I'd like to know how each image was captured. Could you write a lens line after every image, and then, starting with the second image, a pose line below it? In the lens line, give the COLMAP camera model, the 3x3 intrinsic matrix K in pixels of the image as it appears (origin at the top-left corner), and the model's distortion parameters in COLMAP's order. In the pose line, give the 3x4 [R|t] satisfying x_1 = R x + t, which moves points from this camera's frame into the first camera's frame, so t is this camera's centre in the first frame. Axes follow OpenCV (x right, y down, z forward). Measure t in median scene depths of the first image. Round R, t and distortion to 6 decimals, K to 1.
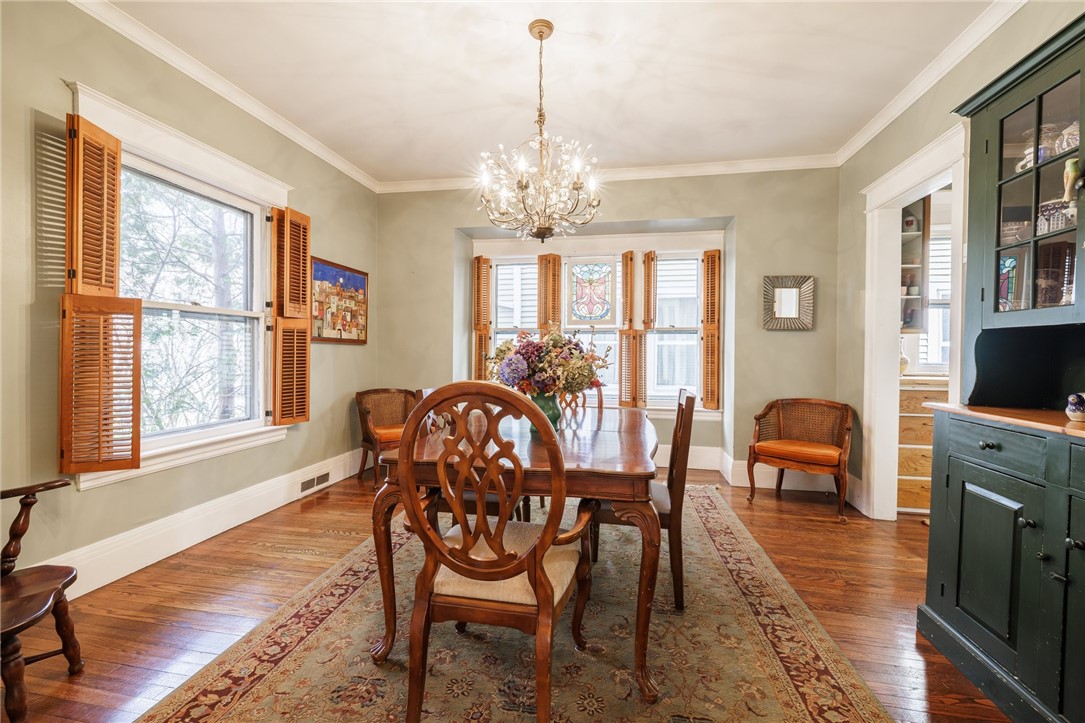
lens RADIAL K [[461.2, 0, 543.8], [0, 461.2, 350.6], [0, 0, 1]] dist [0.001047, -0.000302]
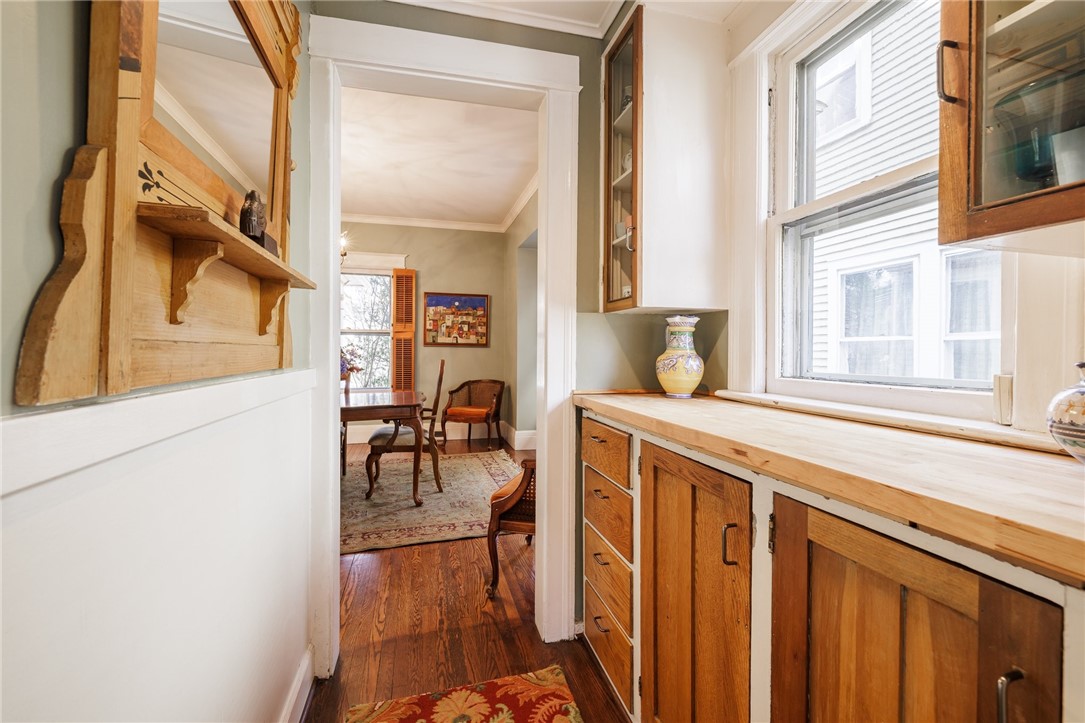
lens RADIAL K [[461.2, 0, 536.2], [0, 461.2, 352.0], [0, 0, 1]] dist [0.001047, -0.000302]
pose [[0.434324, -0.003535, -0.900750, 1.027874], [-0.001164, 0.999989, -0.004486, 0.009266], [0.900756, 0.002997, 0.434315, 0.600472]]
